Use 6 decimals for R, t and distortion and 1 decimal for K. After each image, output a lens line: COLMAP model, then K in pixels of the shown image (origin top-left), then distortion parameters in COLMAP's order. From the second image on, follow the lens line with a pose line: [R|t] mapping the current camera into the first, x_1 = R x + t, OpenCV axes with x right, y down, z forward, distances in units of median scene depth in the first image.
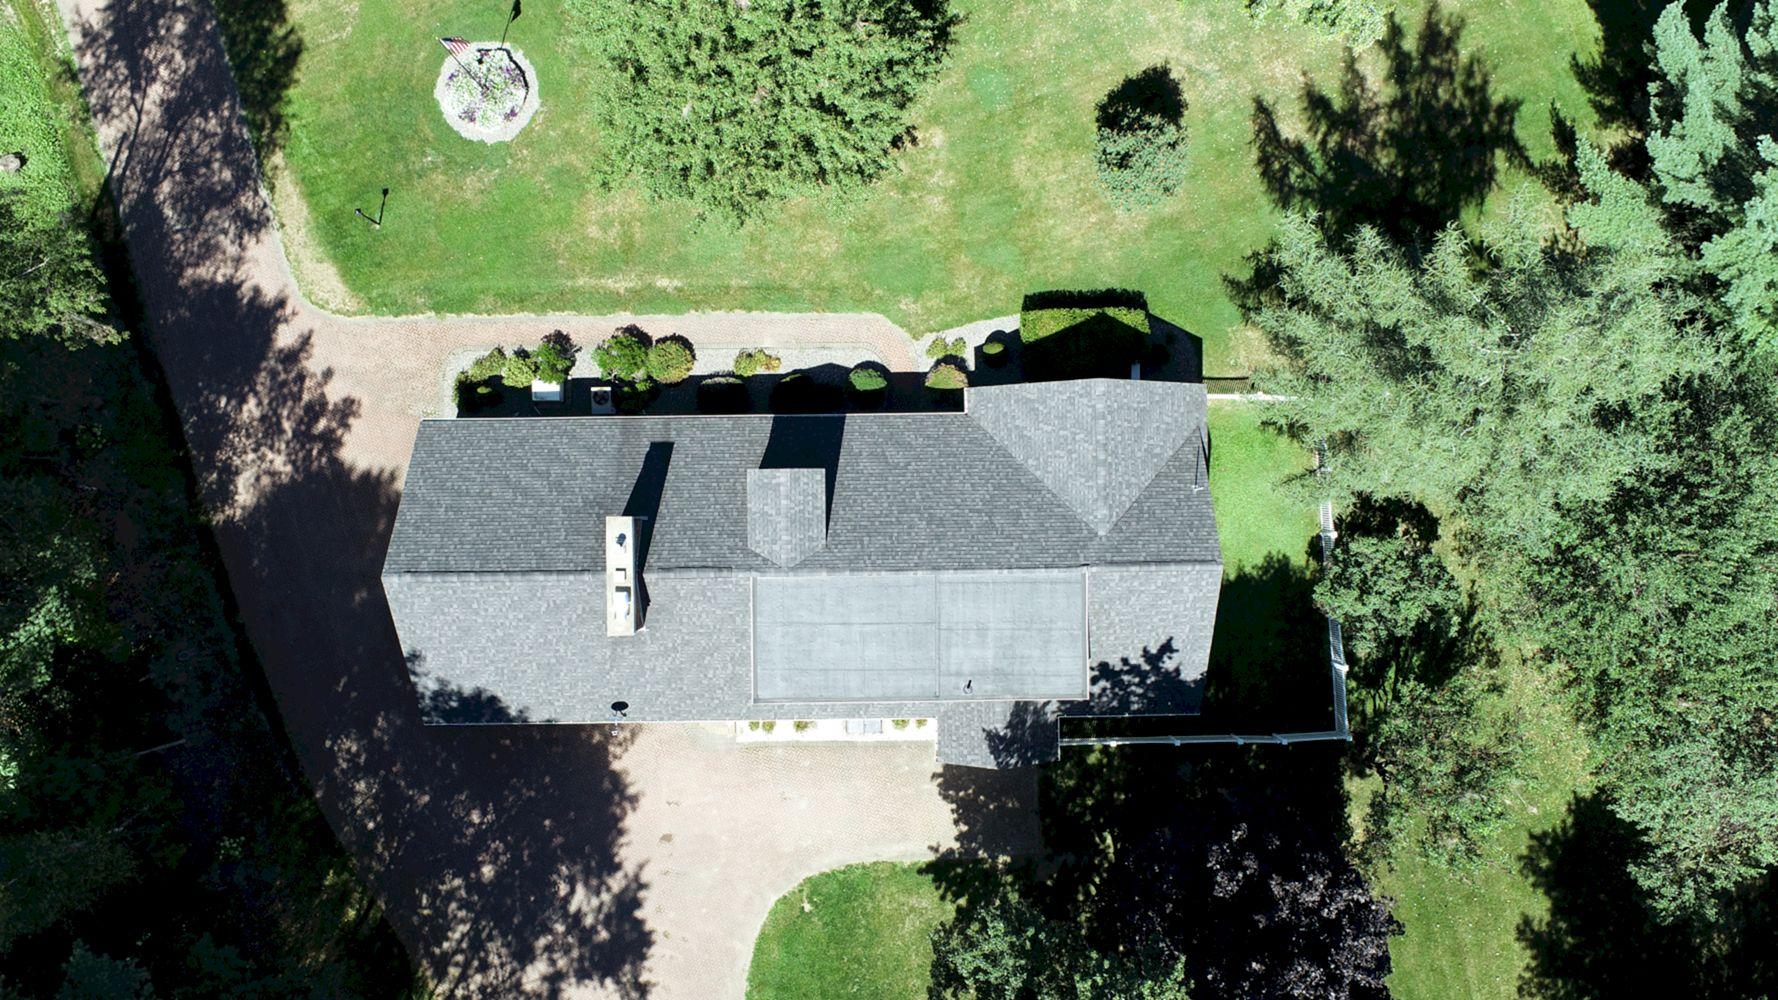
lens RADIAL K [[1216.9, 0, 889.9], [0, 1216.9, 506.2], [0, 0, 1]] dist [-0.003770, 0.000294]
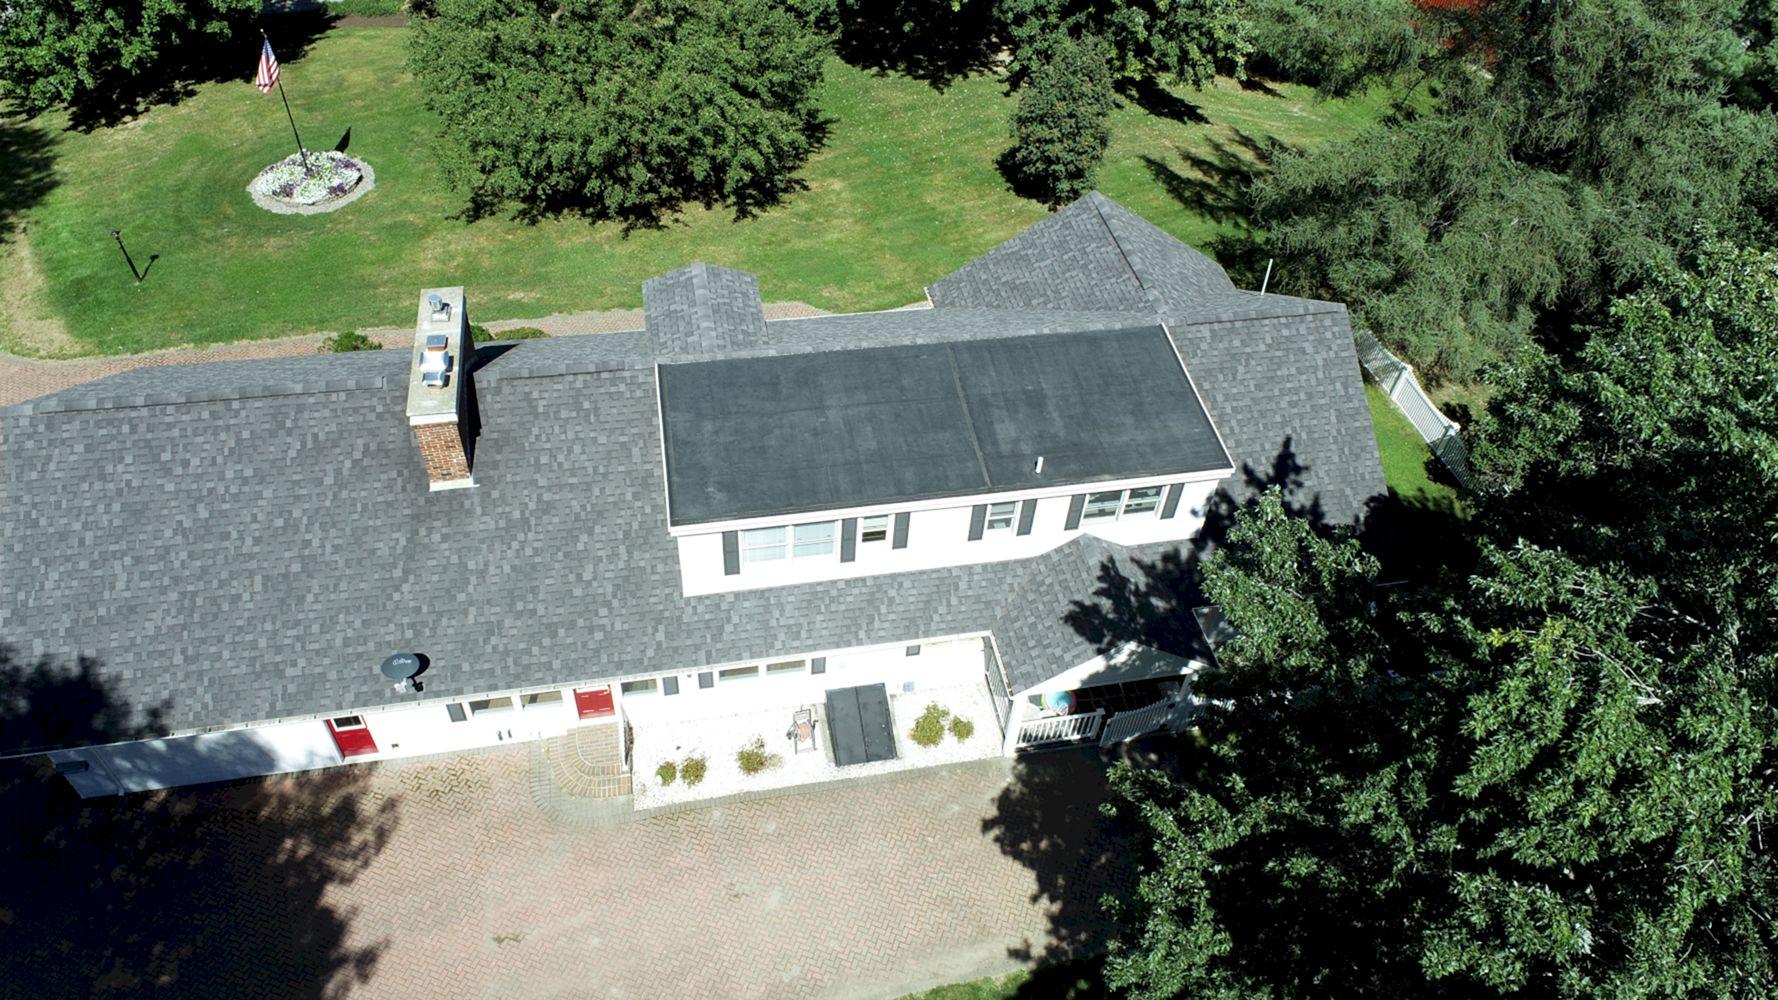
lens RADIAL K [[1216.9, 0, 889.9], [0, 1216.9, 506.2], [0, 0, 1]] dist [-0.003770, 0.000294]
pose [[0.981739, -0.091834, 0.166600, -0.102112], [0.182145, 0.706437, -0.683937, 0.532578], [-0.054884, 0.701793, 0.710264, 0.575099]]
